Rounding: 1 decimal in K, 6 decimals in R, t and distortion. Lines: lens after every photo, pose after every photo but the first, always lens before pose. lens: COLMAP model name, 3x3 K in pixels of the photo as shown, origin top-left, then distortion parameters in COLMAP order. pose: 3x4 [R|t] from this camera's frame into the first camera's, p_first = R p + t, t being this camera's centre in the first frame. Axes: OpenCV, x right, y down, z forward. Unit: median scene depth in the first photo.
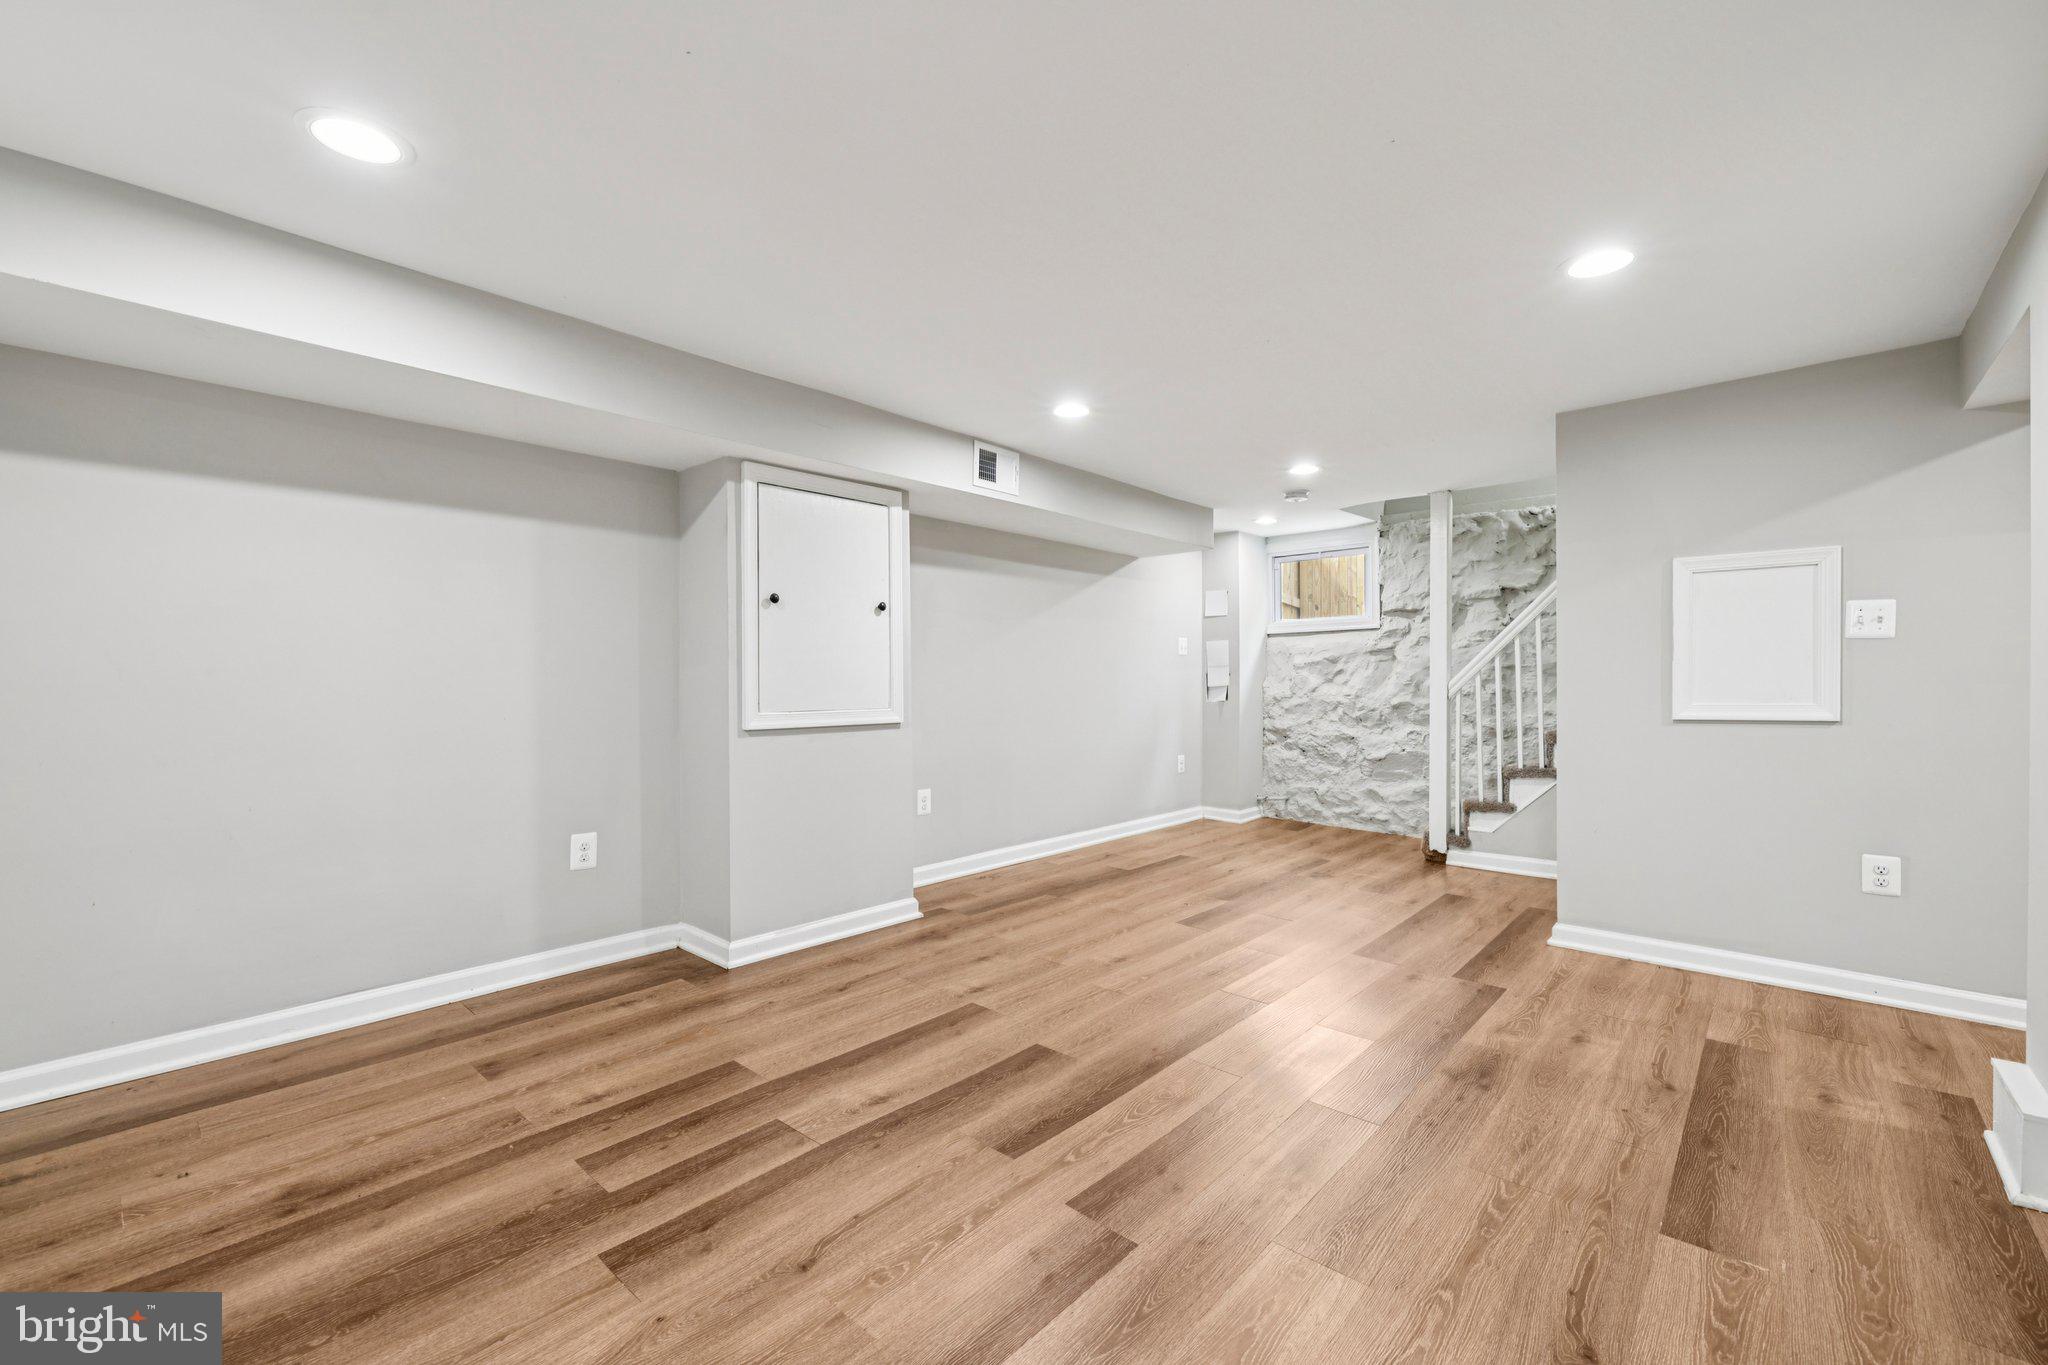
lens RADIAL K [[865.6, 0, 1019.6], [0, 865.6, 680.7], [0, 0, 1]] dist [-0.001099, -0.000226]
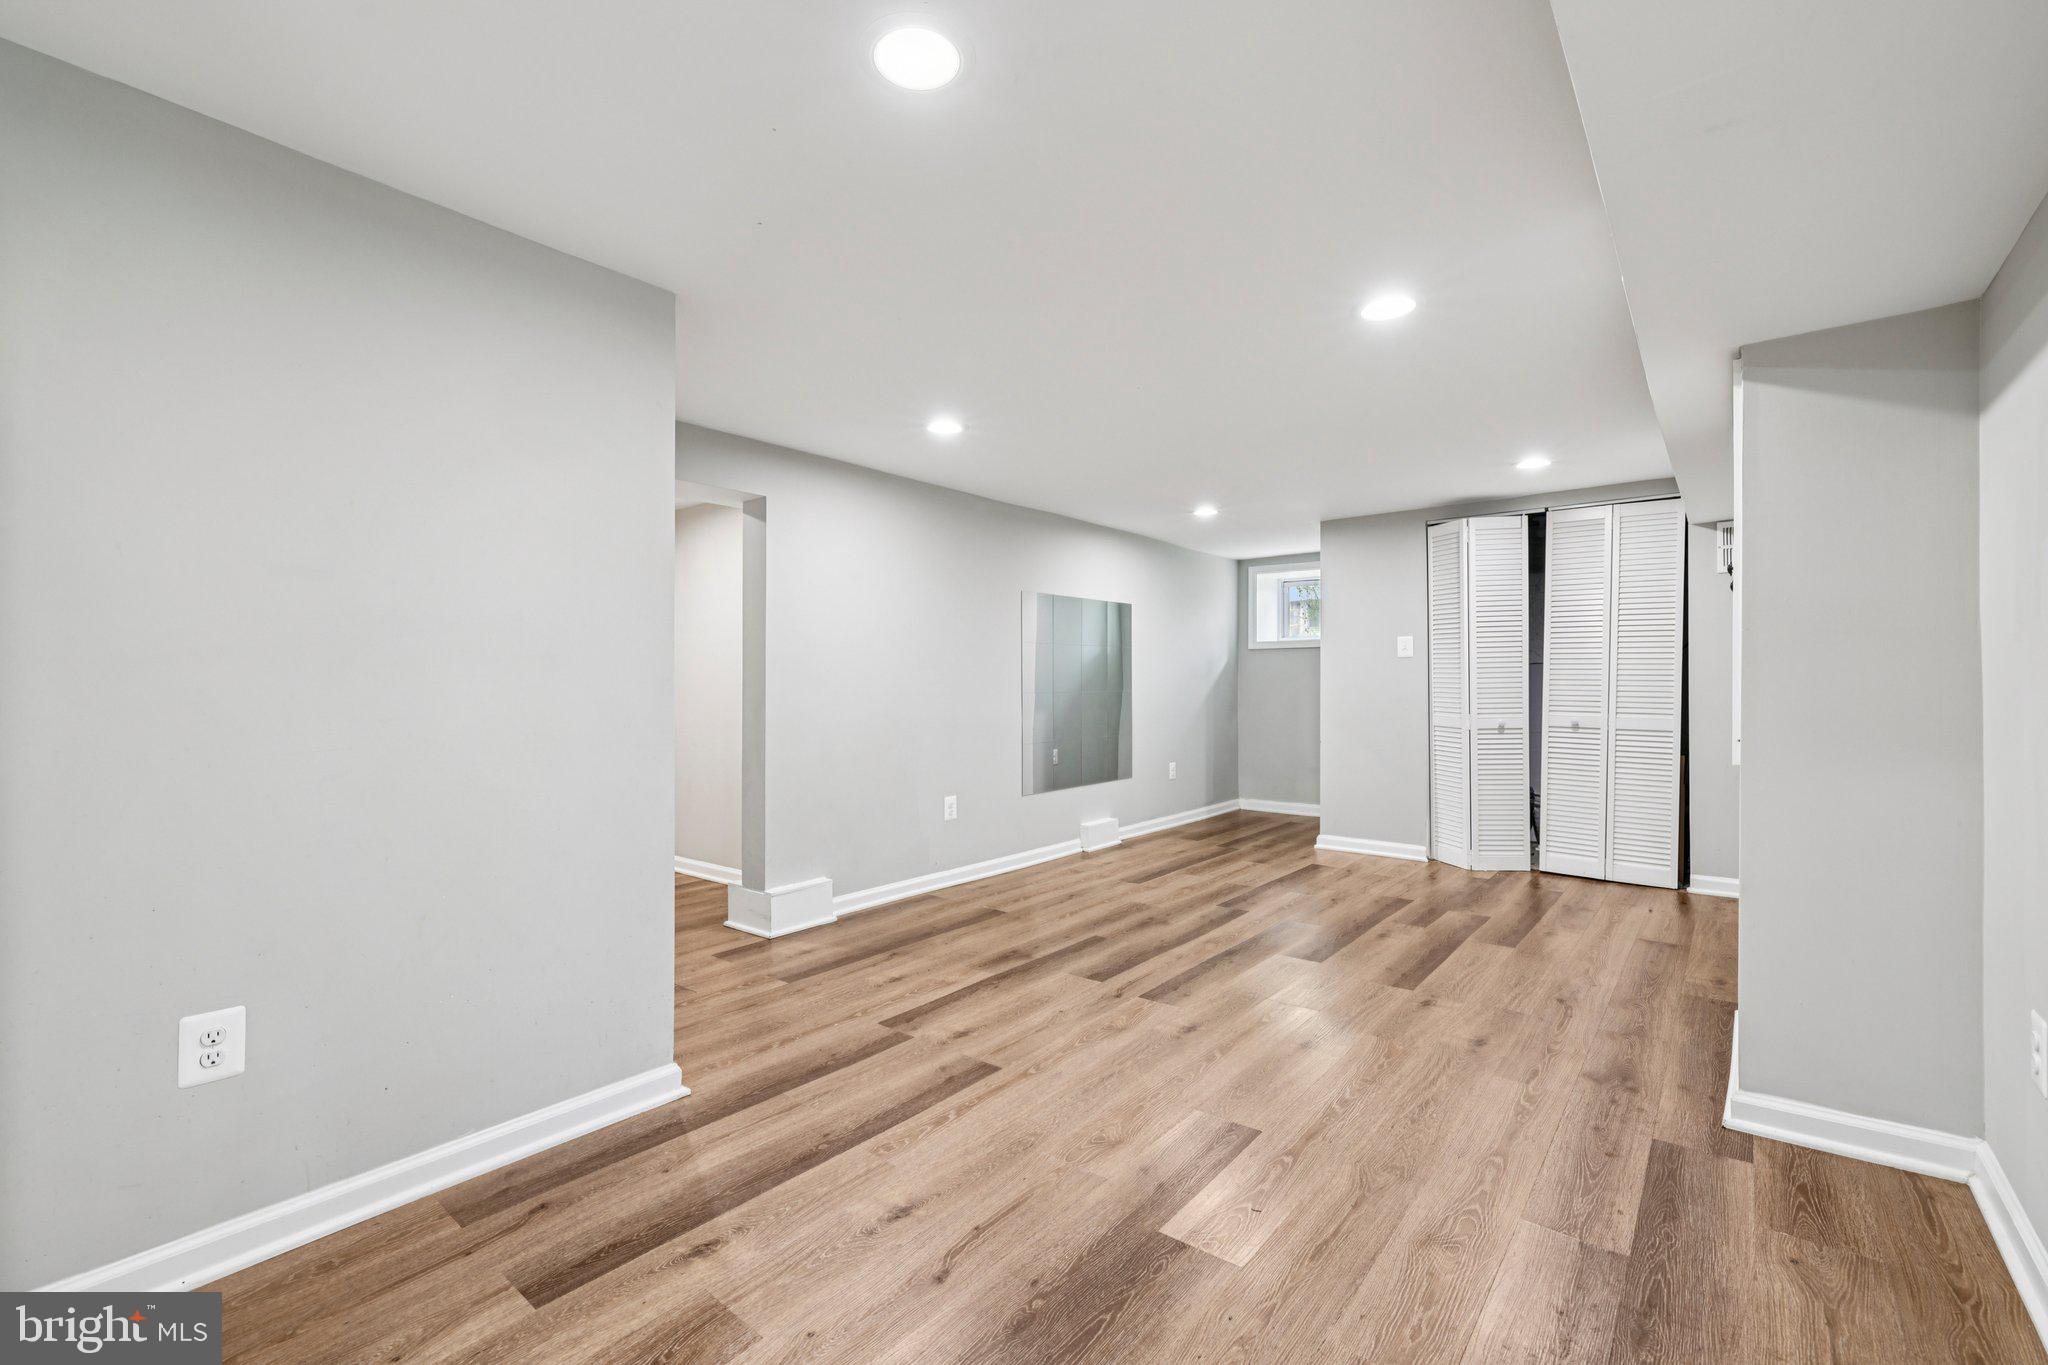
lens RADIAL K [[854.0, 0, 1027.1], [0, 854.0, 677.3], [0, 0, 1]] dist [-0.000293, -0.000035]
pose [[-0.999183, 0.004517, -0.040154, 0.228517], [0.004749, 0.999973, -0.005686, -0.005360], [0.040128, -0.005872, -0.999177, 1.008523]]
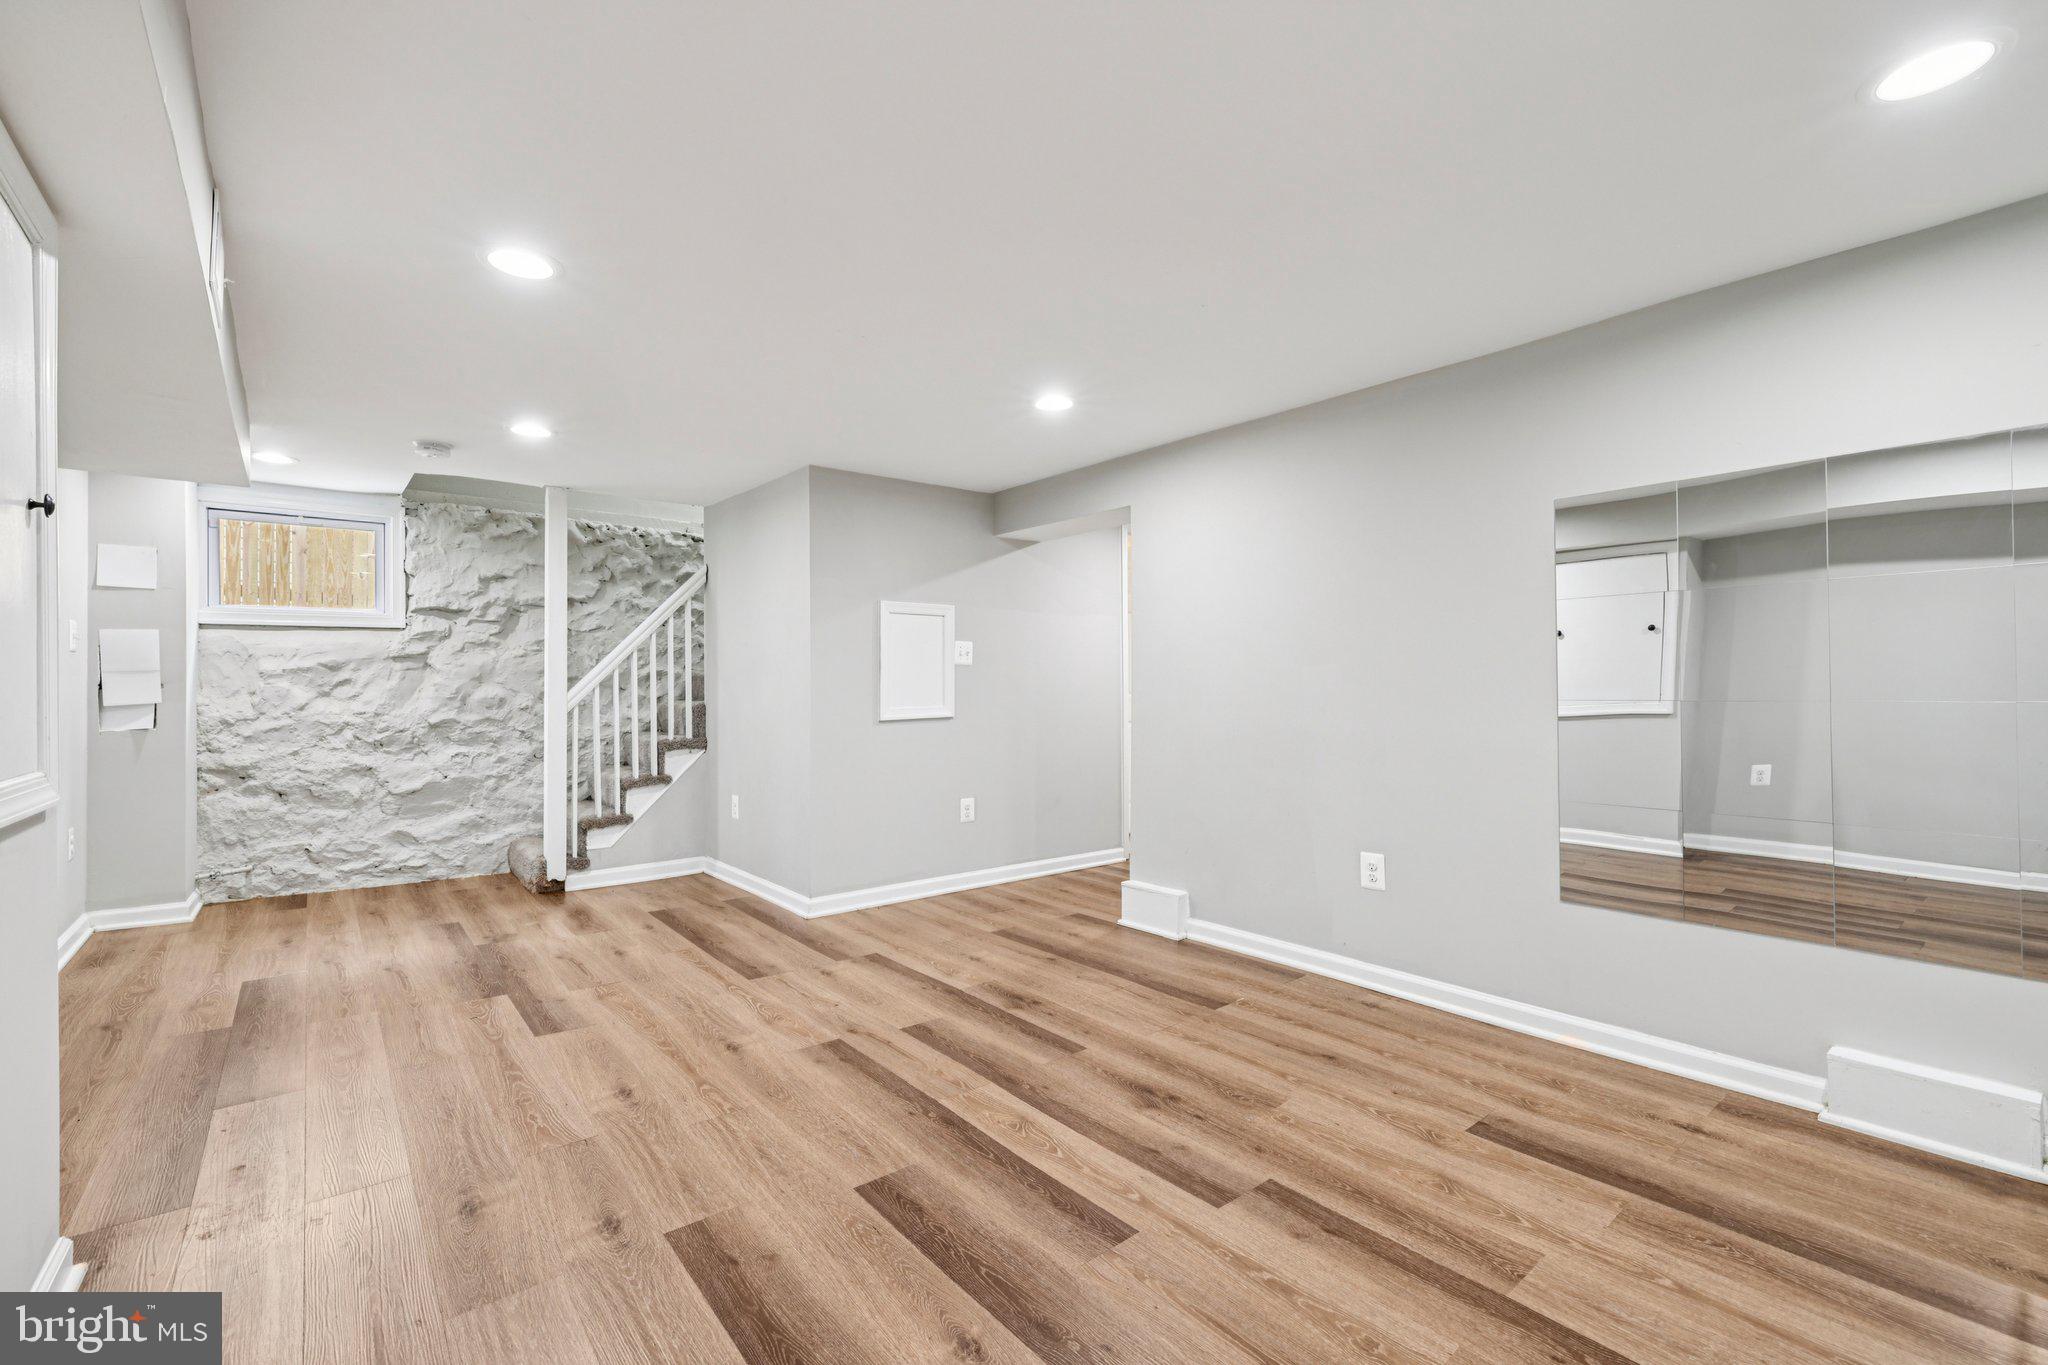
lens RADIAL K [[865.6, 0, 1019.6], [0, 865.6, 680.7], [0, 0, 1]] dist [-0.001099, -0.000226]
pose [[0.146712, 0.009558, 0.989133, -0.303111], [0.005183, 0.999932, -0.010431, -0.000894], [-0.989166, 0.006657, 0.146652, 0.330353]]
